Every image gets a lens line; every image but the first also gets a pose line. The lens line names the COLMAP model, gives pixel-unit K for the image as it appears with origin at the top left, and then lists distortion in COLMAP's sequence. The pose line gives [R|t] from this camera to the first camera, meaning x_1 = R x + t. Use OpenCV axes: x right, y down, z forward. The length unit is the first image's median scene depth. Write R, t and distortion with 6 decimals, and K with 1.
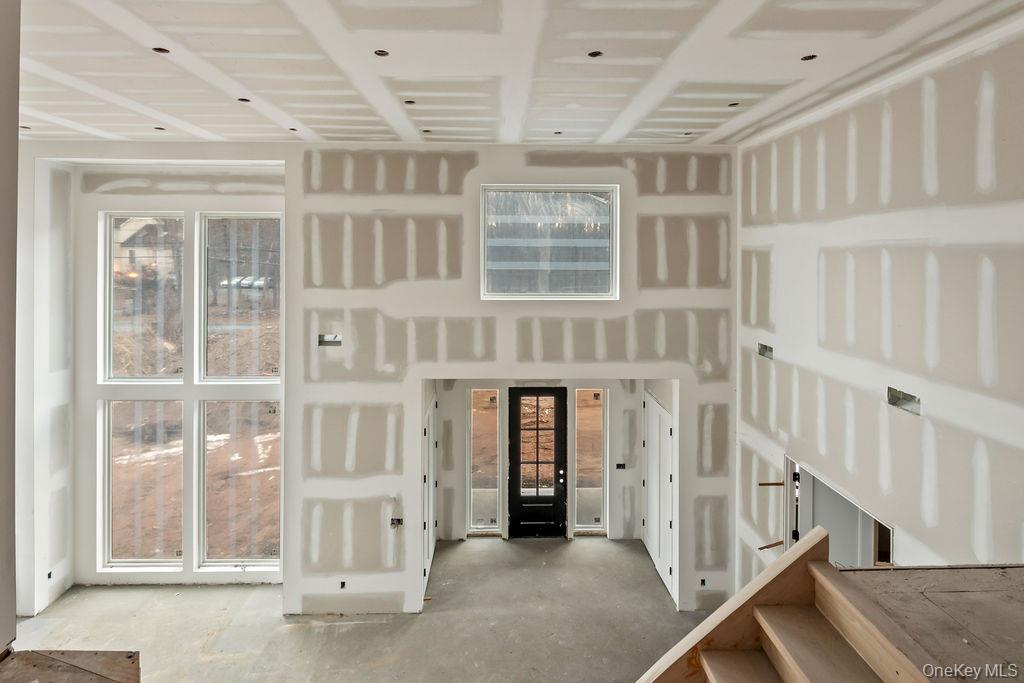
lens RADIAL K [[504.8, 0, 511.5], [0, 504.8, 253.1], [0, 0, 1]] dist [0.004129, -0.000679]
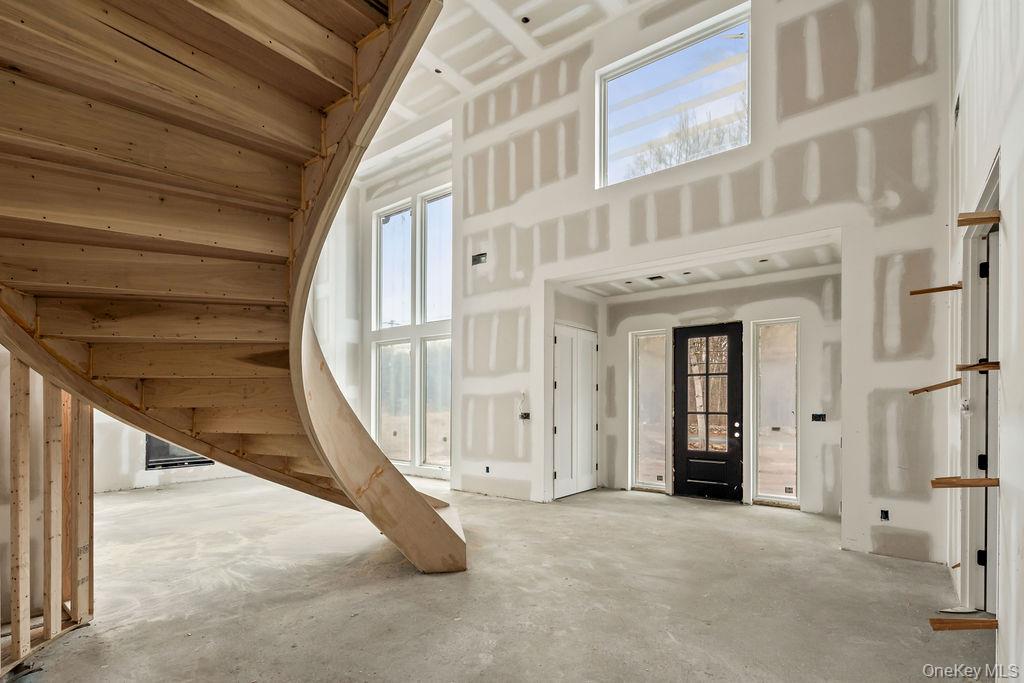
lens RADIAL K [[505.5, 0, 501.0], [0, 505.5, 404.4], [0, 0, 1]] dist [0.005195, -0.004962]
pose [[0.766786, -0.001044, -0.641902, 0.424766], [-0.001870, 0.999991, -0.003861, 0.509721], [0.641900, 0.004161, 0.766777, 0.138225]]
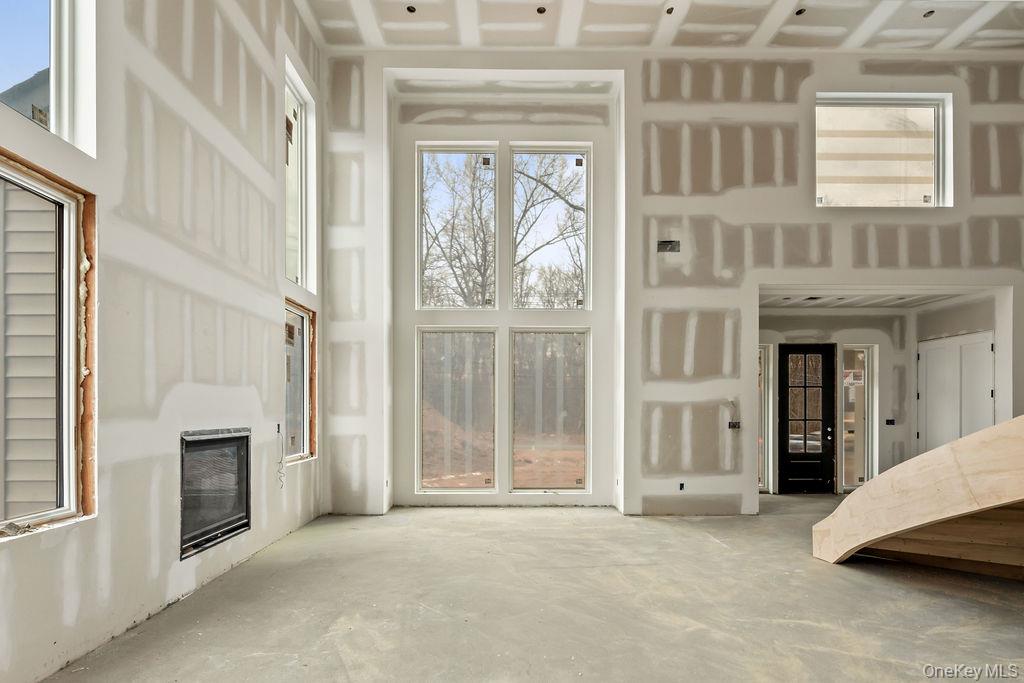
lens RADIAL K [[505.5, 0, 505.3], [0, 505.5, 413.6], [0, 0, 1]] dist [0.005195, -0.004962]
pose [[0.999864, -0.002806, -0.016223, -0.668645], [0.002791, 0.999996, -0.000945, 0.506622], [0.016226, 0.000899, 0.999868, -0.023505]]
